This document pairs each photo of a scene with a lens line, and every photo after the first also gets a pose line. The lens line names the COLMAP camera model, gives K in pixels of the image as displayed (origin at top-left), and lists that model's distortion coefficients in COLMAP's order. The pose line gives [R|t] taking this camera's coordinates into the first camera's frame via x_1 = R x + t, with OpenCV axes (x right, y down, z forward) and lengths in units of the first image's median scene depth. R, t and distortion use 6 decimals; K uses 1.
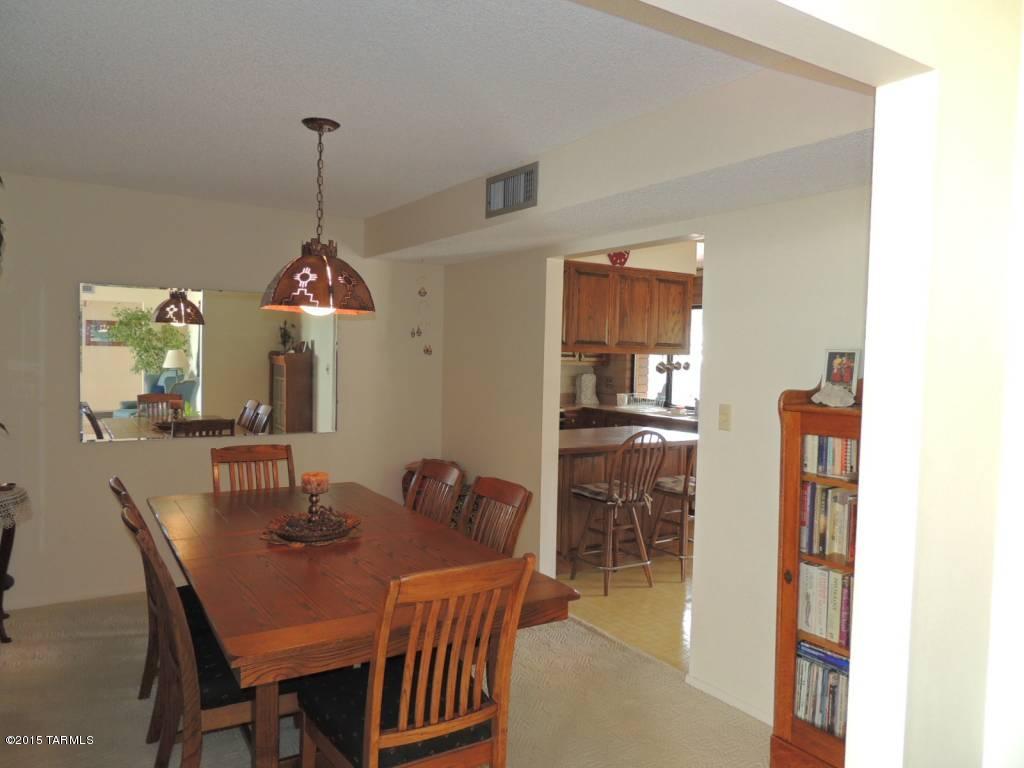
lens RADIAL K [[726.0, 0, 510.4], [0, 726.0, 384.4], [0, 0, 1]] dist [-0.018887, 0.002786]
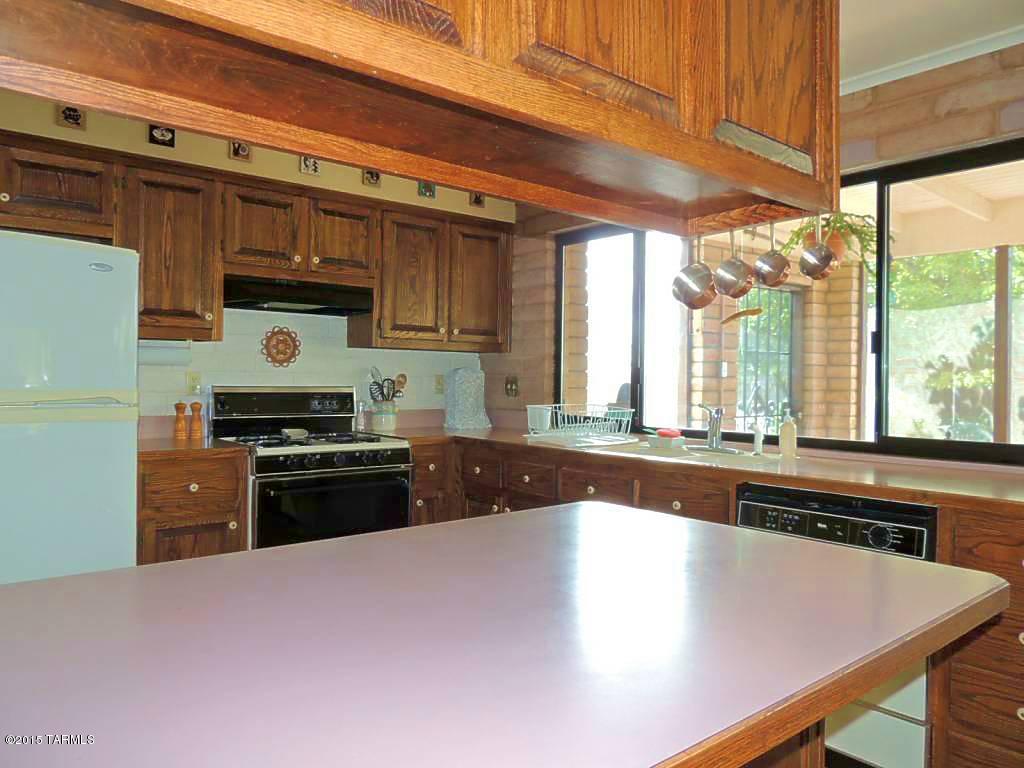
lens RADIAL K [[726.0, 0, 513.6], [0, 726.0, 381.6], [0, 0, 1]] dist [-0.018887, 0.002786]
pose [[0.991399, -0.012789, 0.130246, 0.081285], [0.017736, 0.999162, -0.036898, 0.014688], [-0.129665, 0.038891, 0.990795, 0.560591]]
